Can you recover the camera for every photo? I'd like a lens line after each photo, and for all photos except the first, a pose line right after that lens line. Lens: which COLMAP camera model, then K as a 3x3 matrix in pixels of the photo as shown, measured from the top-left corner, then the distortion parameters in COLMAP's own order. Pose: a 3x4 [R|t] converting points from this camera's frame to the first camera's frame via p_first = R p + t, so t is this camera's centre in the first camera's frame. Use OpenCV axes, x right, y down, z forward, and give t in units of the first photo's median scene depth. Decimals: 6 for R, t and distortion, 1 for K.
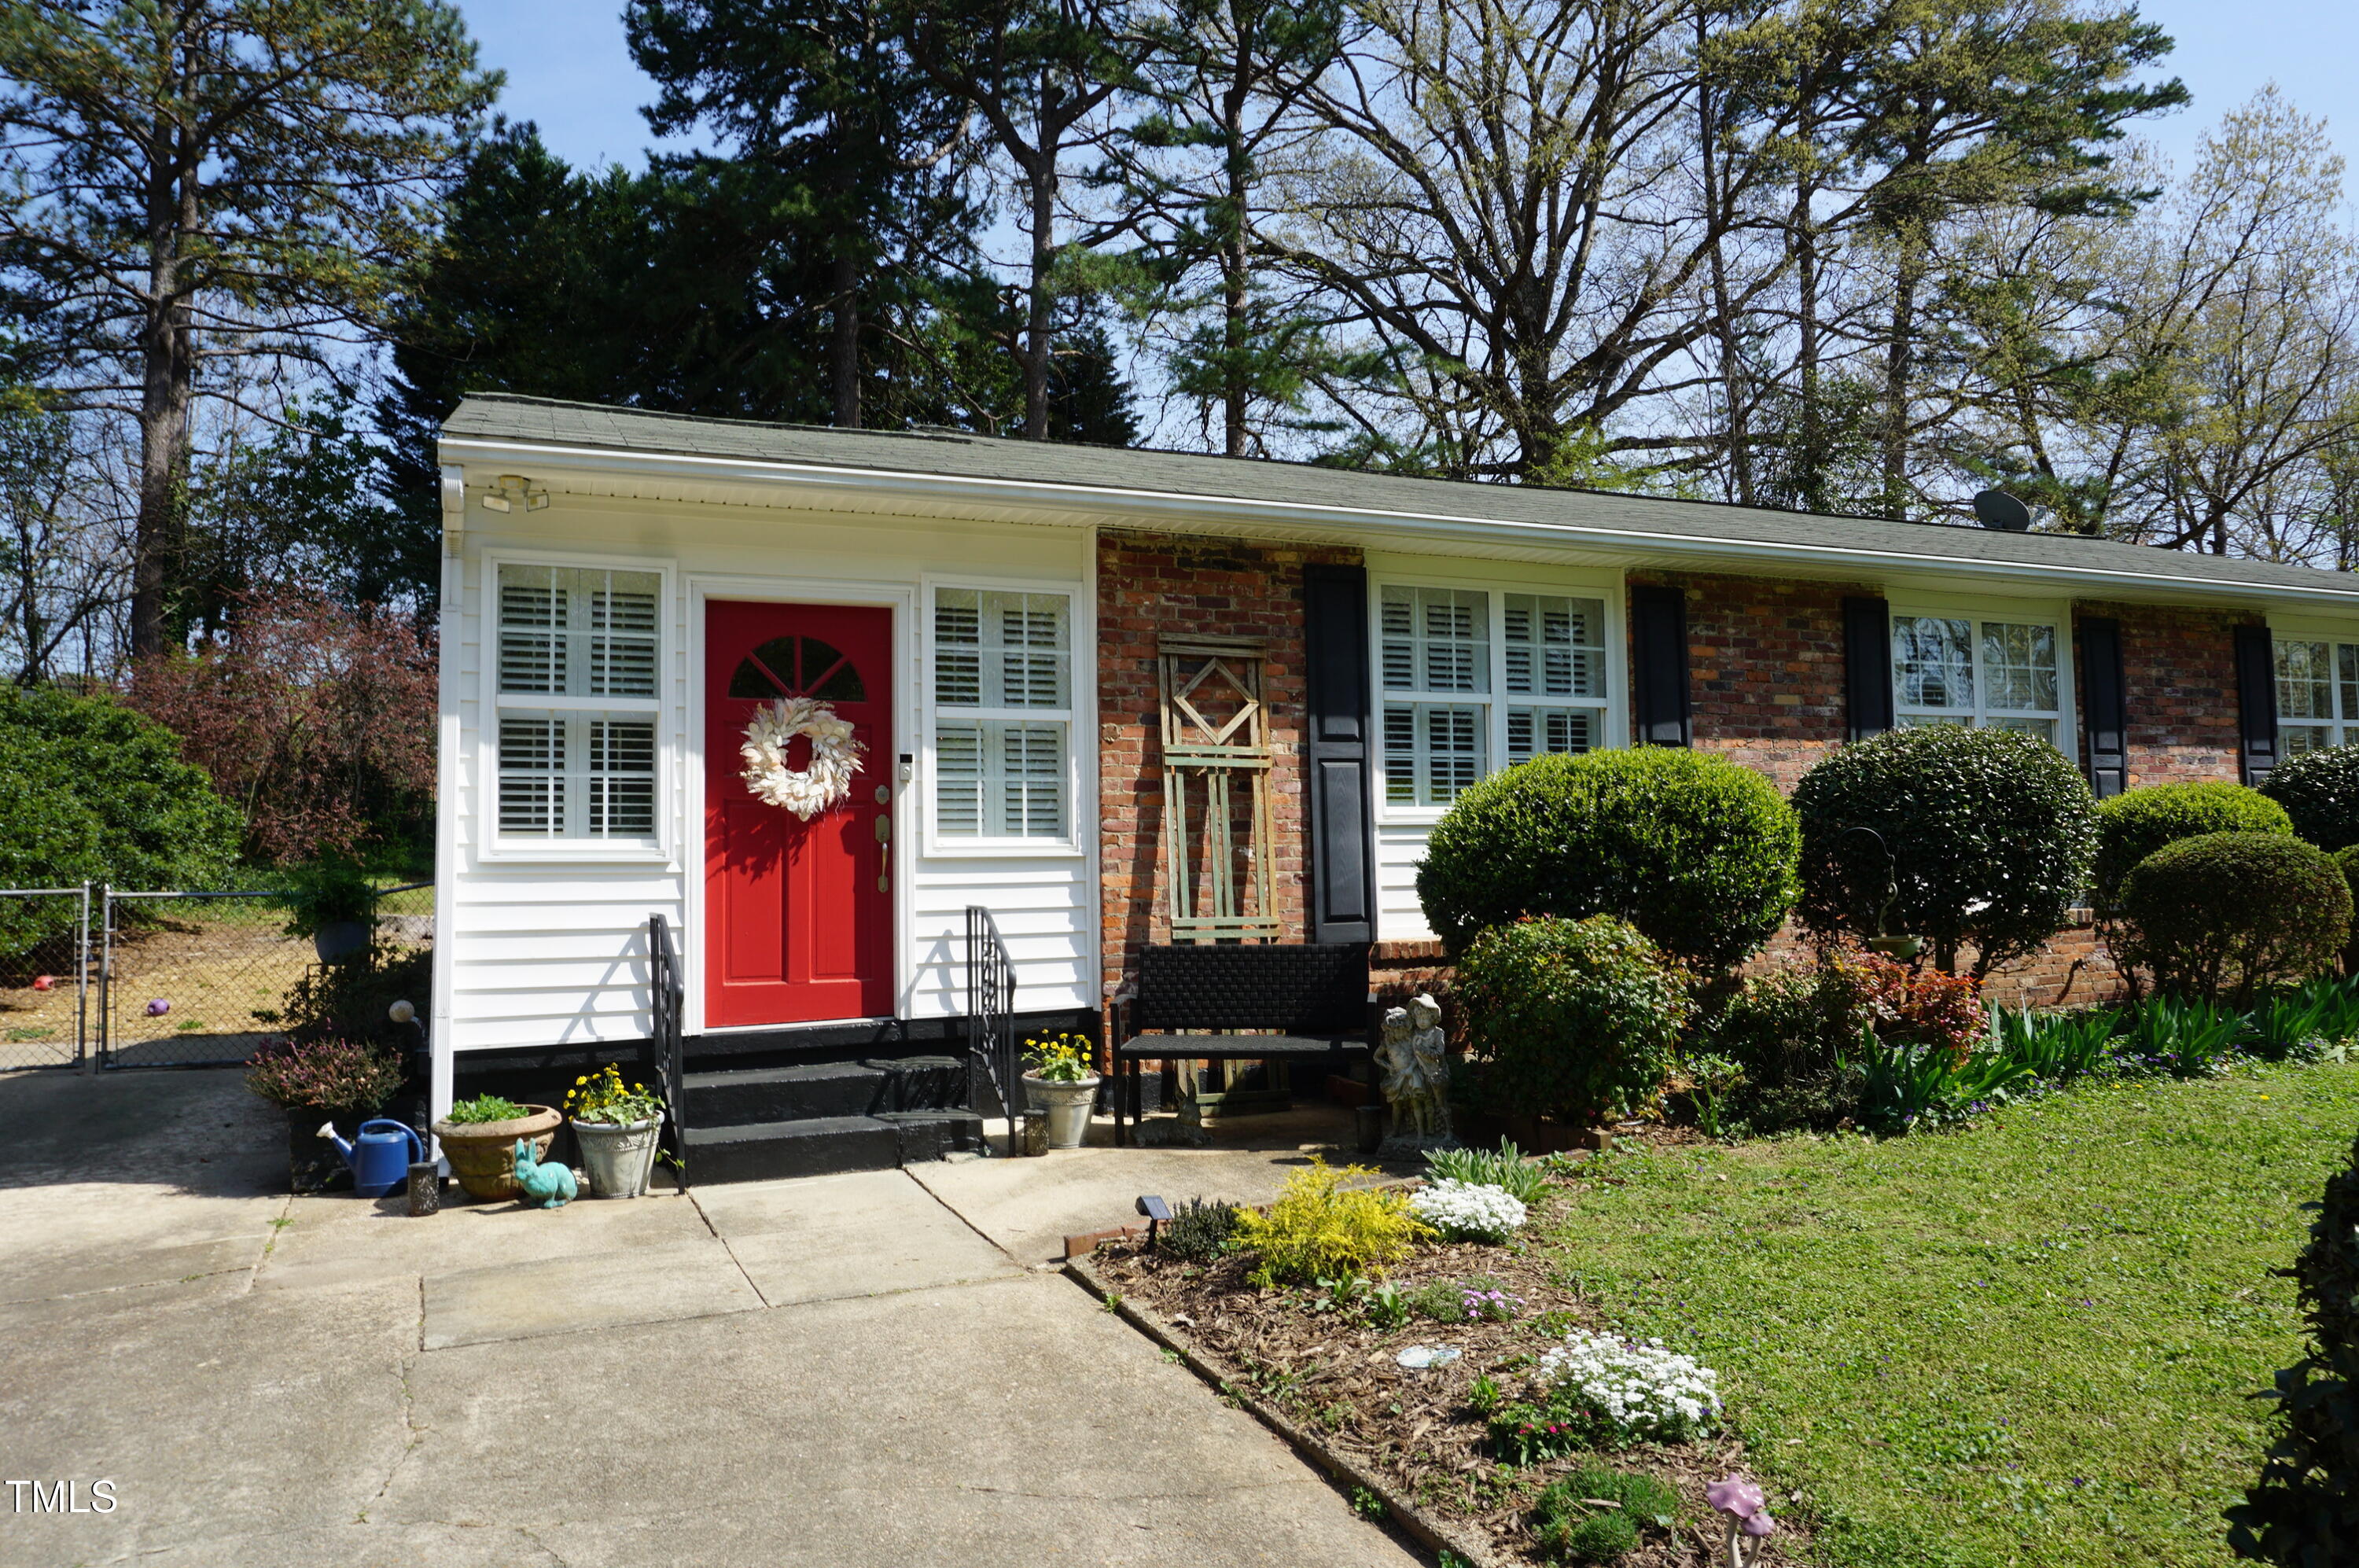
lens RADIAL K [[1582.4, 0, 1170.1], [0, 1582.4, 778.3], [0, 0, 1]] dist [-0.043380, 0.030606]
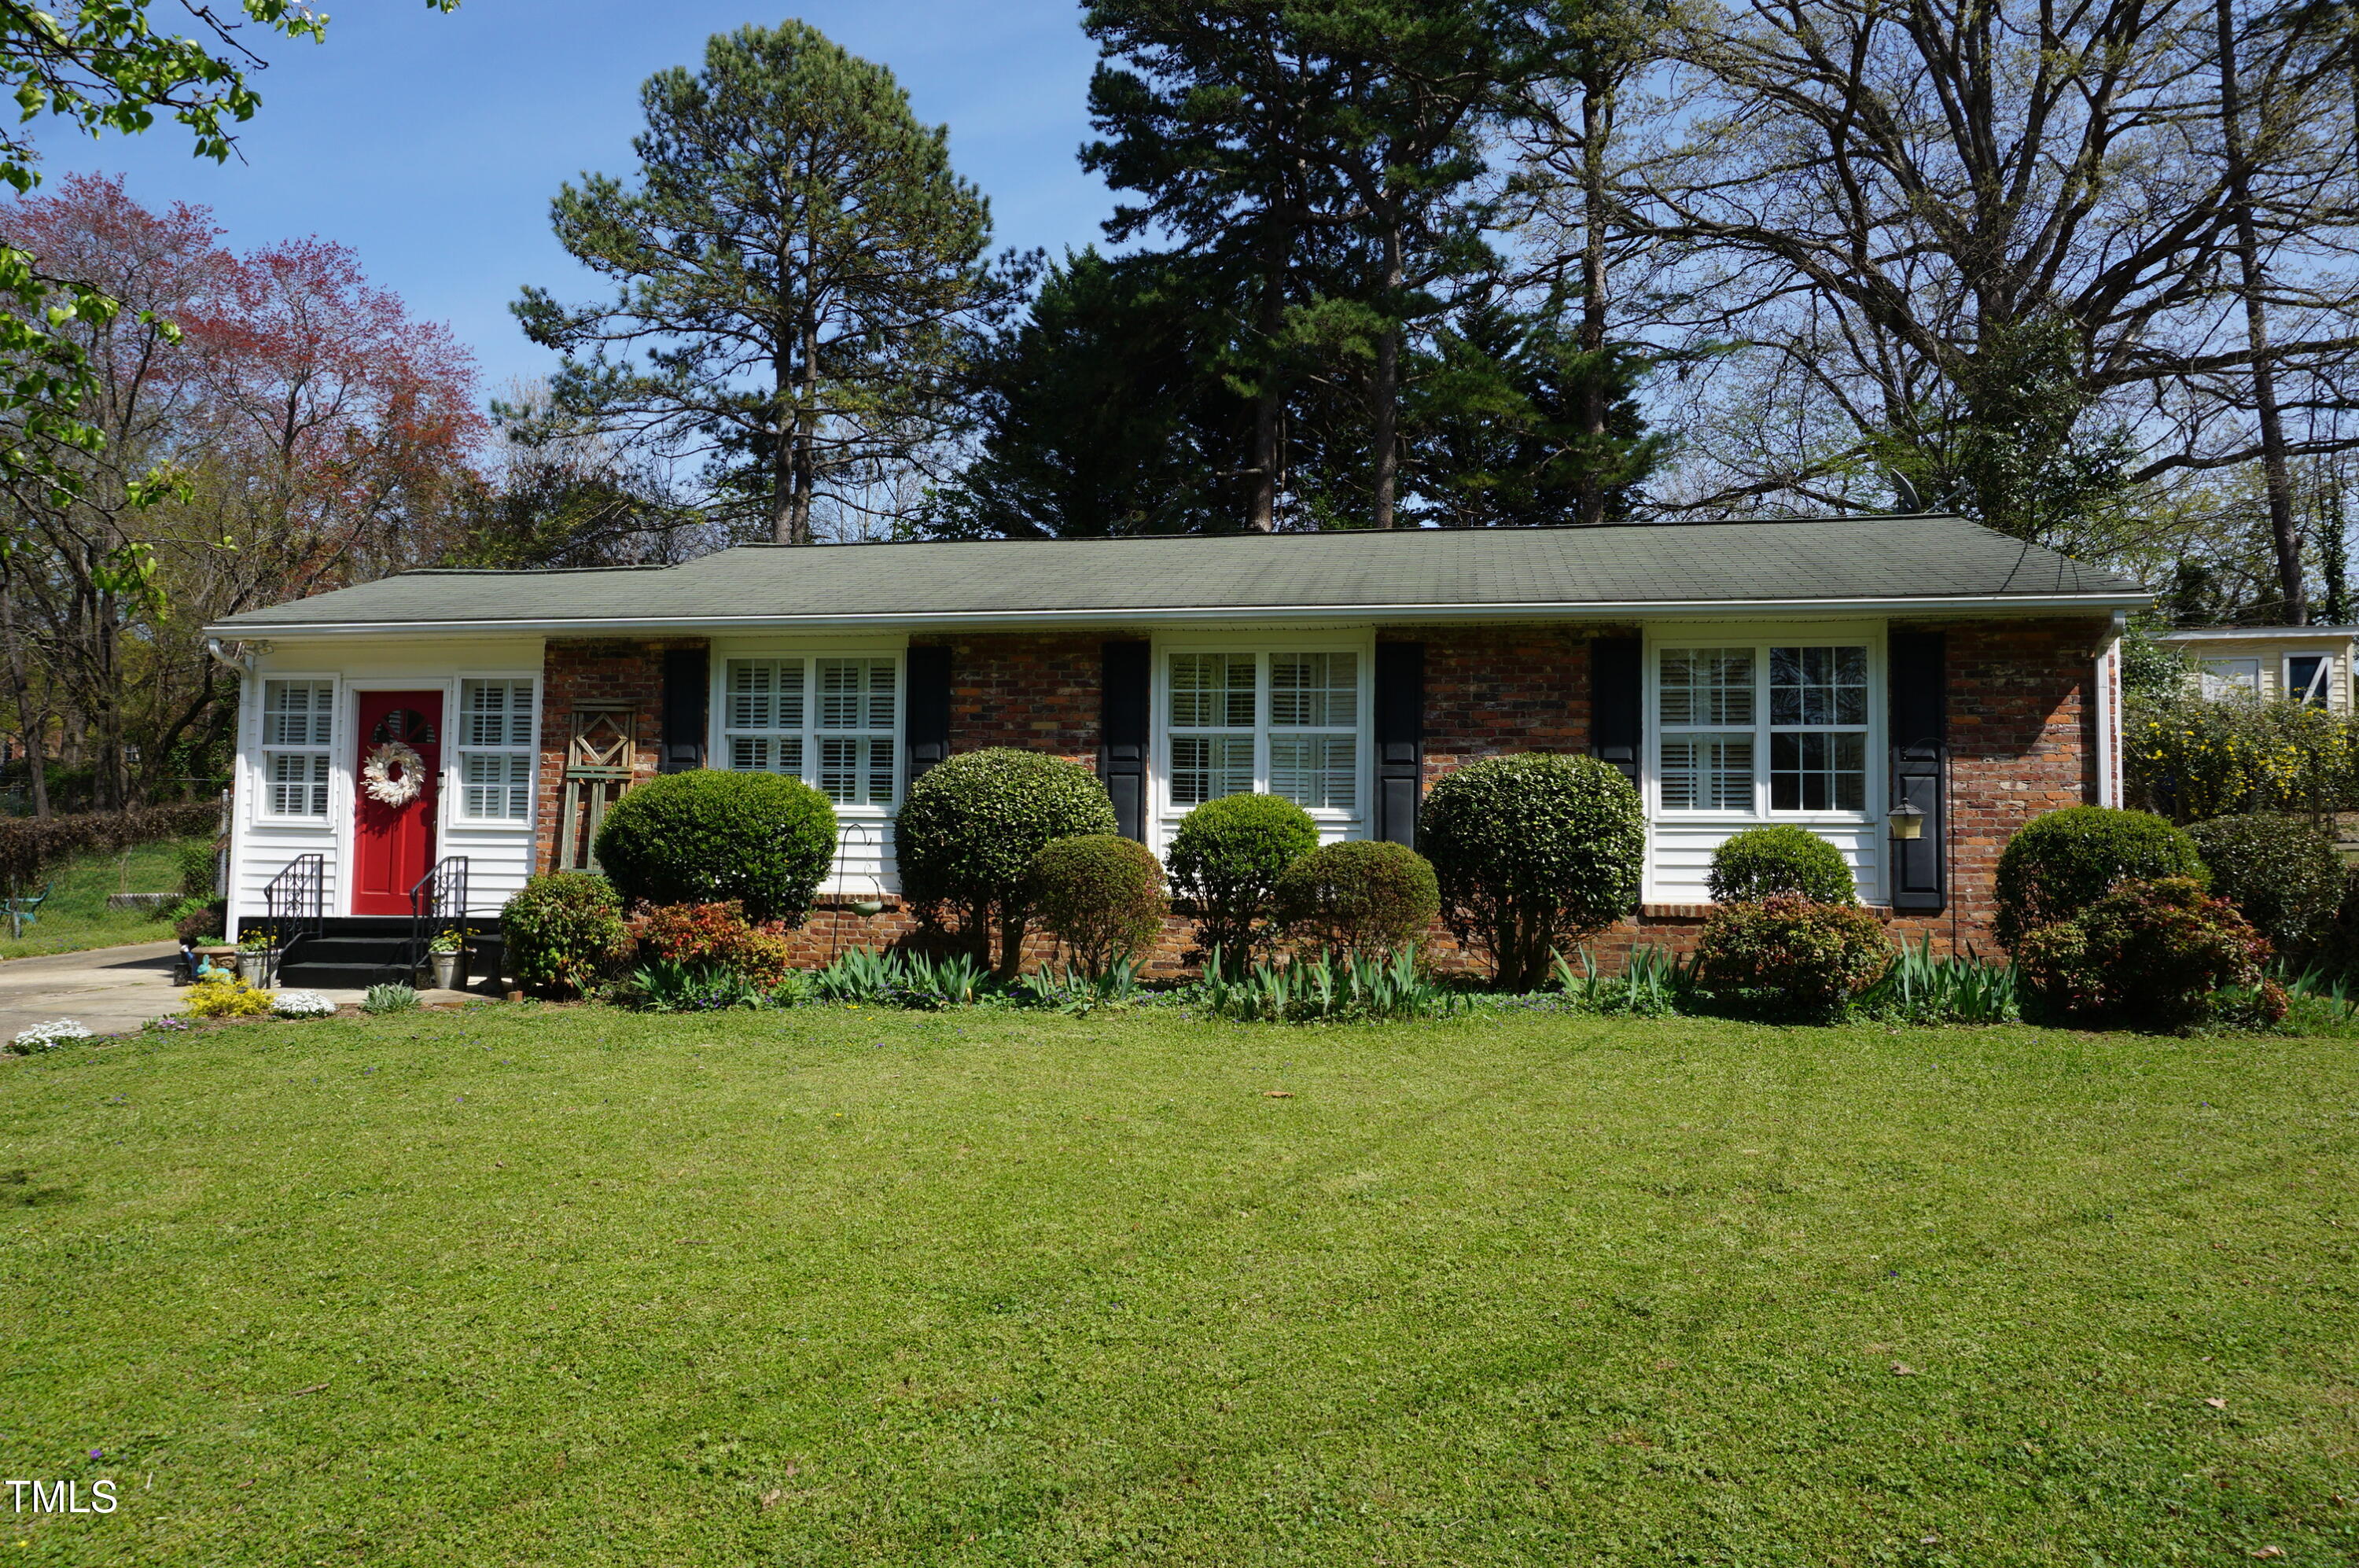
lens RADIAL K [[1582.4, 0, 1177.1], [0, 1582.4, 775.6], [0, 0, 1]] dist [-0.043380, 0.030606]
pose [[0.844597, 0.002791, -0.535395, 1.498507], [0.003141, 0.999943, 0.010168, -0.026381], [0.535393, -0.010270, 0.844541, -0.070323]]
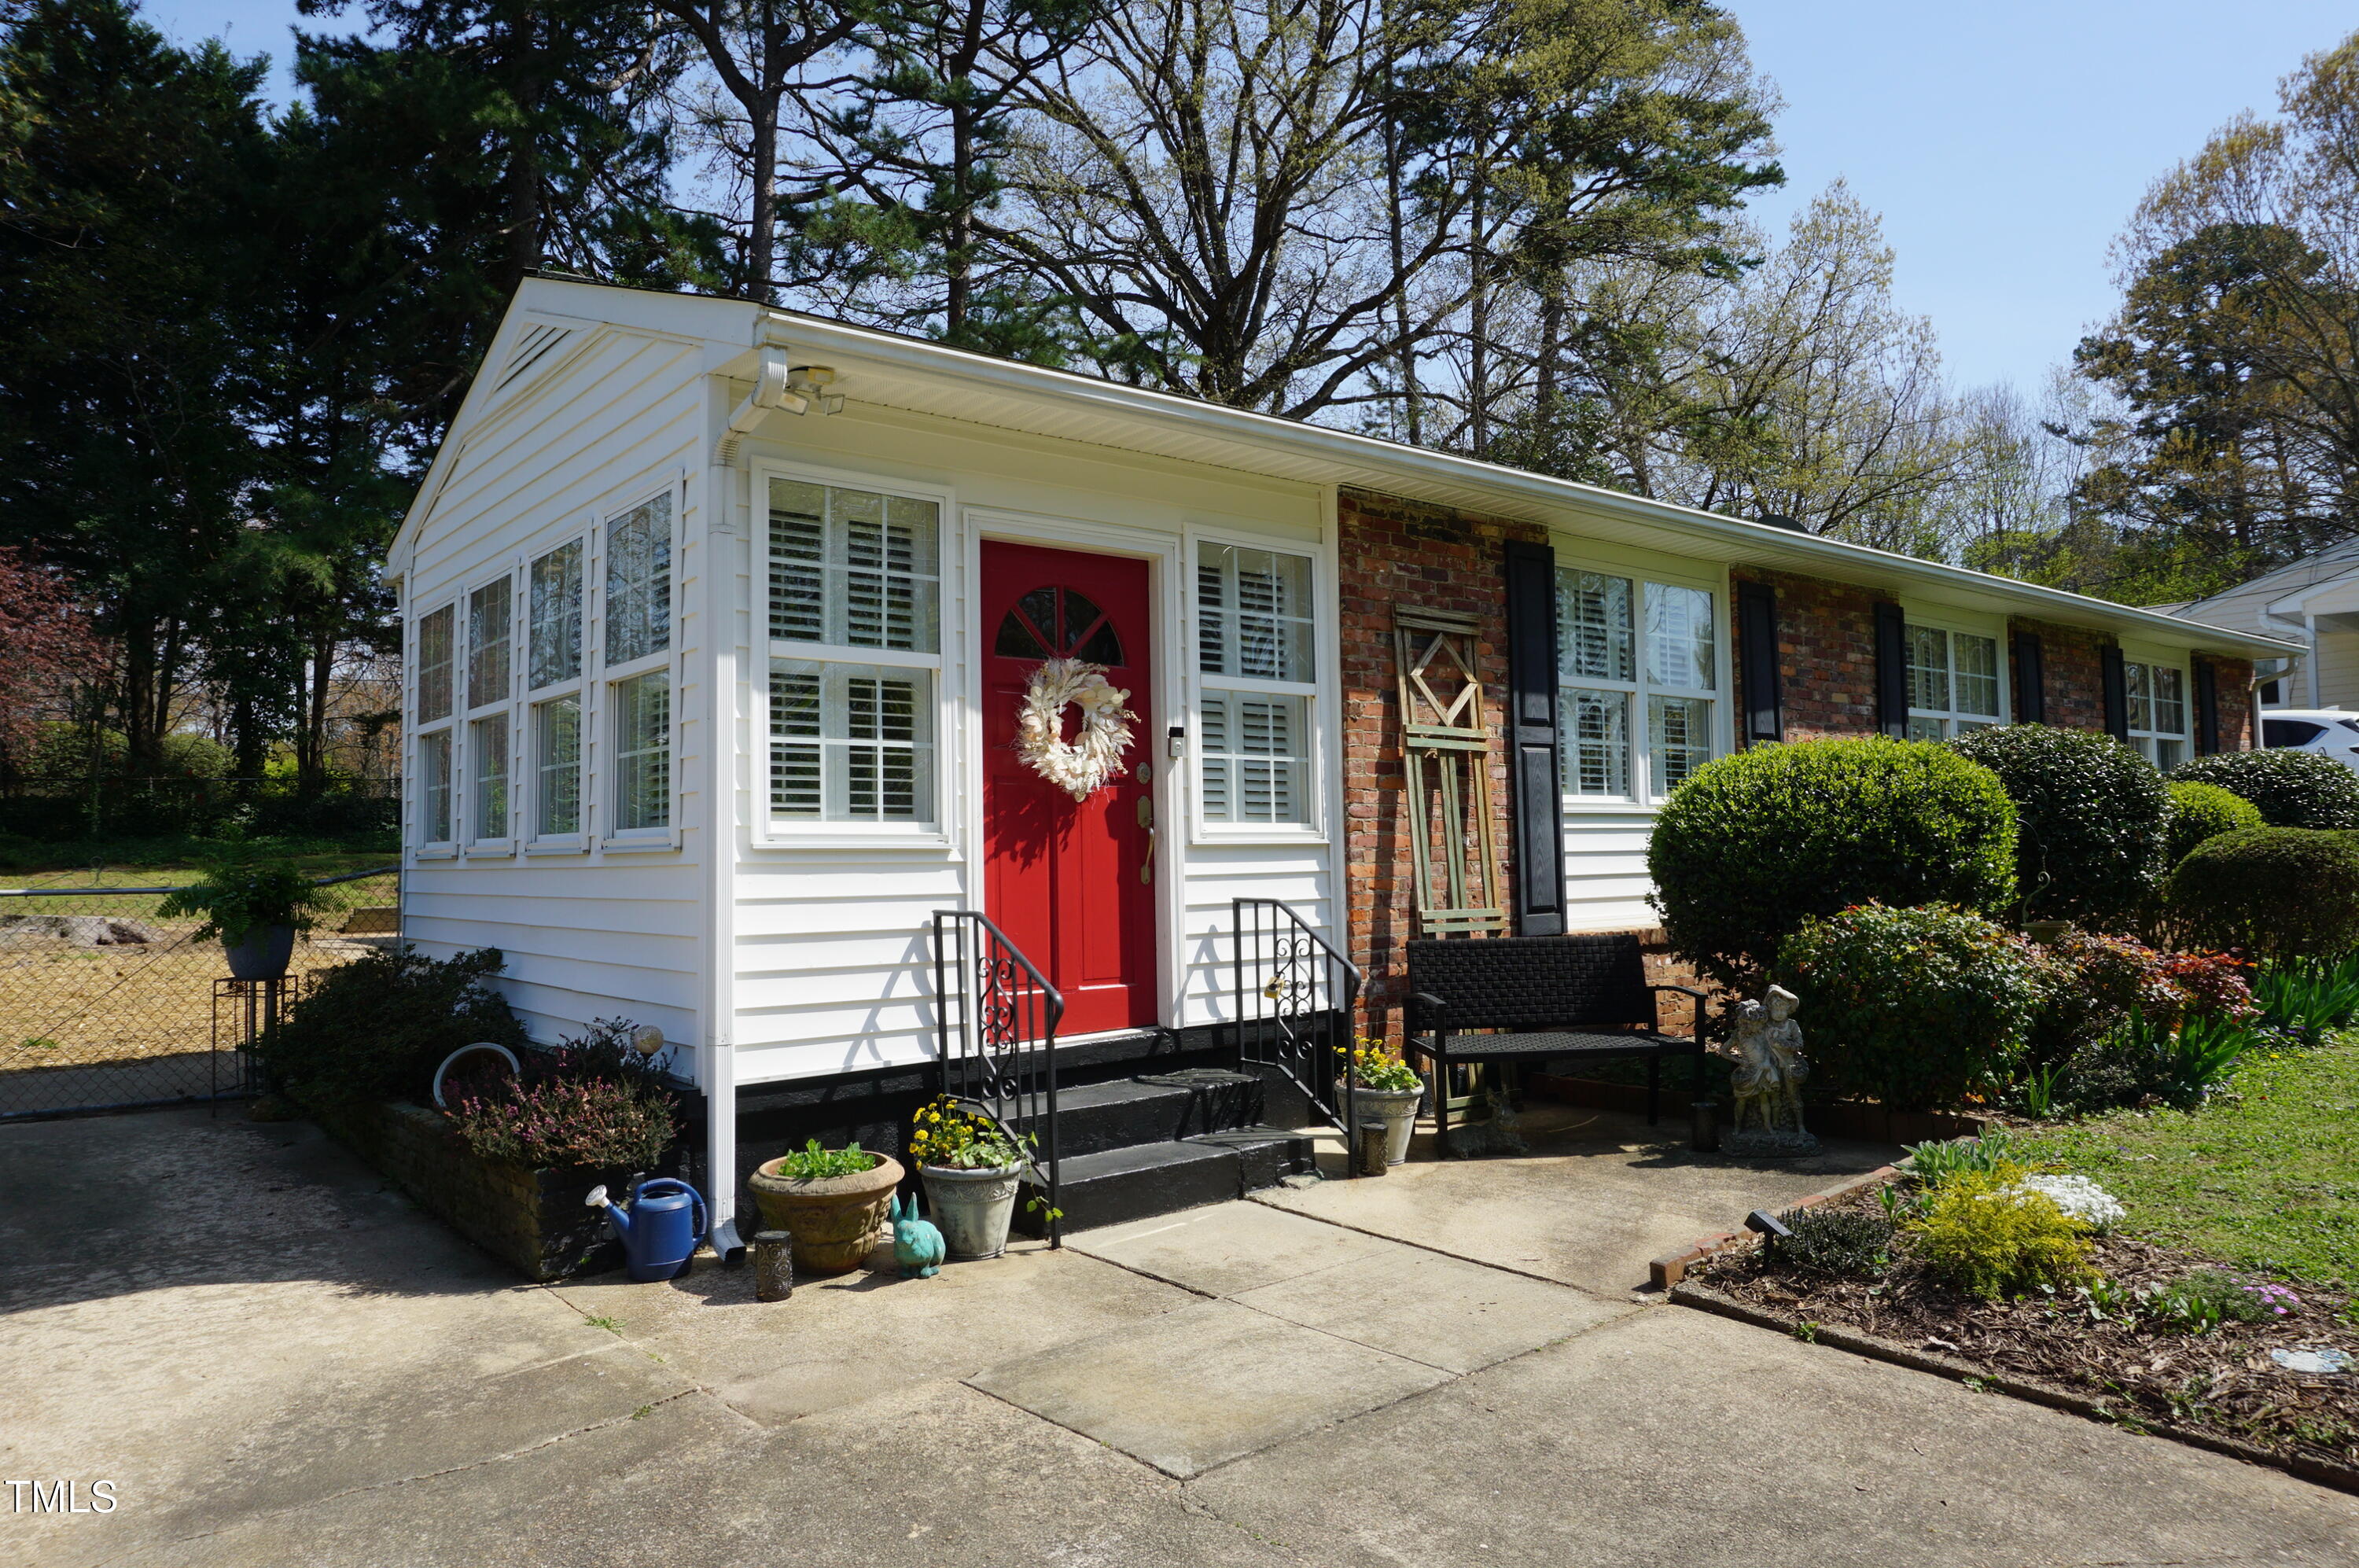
lens RADIAL K [[1582.4, 0, 1170.4], [0, 1582.4, 775.9], [0, 0, 1]] dist [-0.043380, 0.030606]
pose [[0.958741, 0.014147, 0.283930, -0.415509], [-0.014759, 0.999891, 0.000016, 0.011744], [-0.283899, -0.004206, 0.958845, 0.153969]]
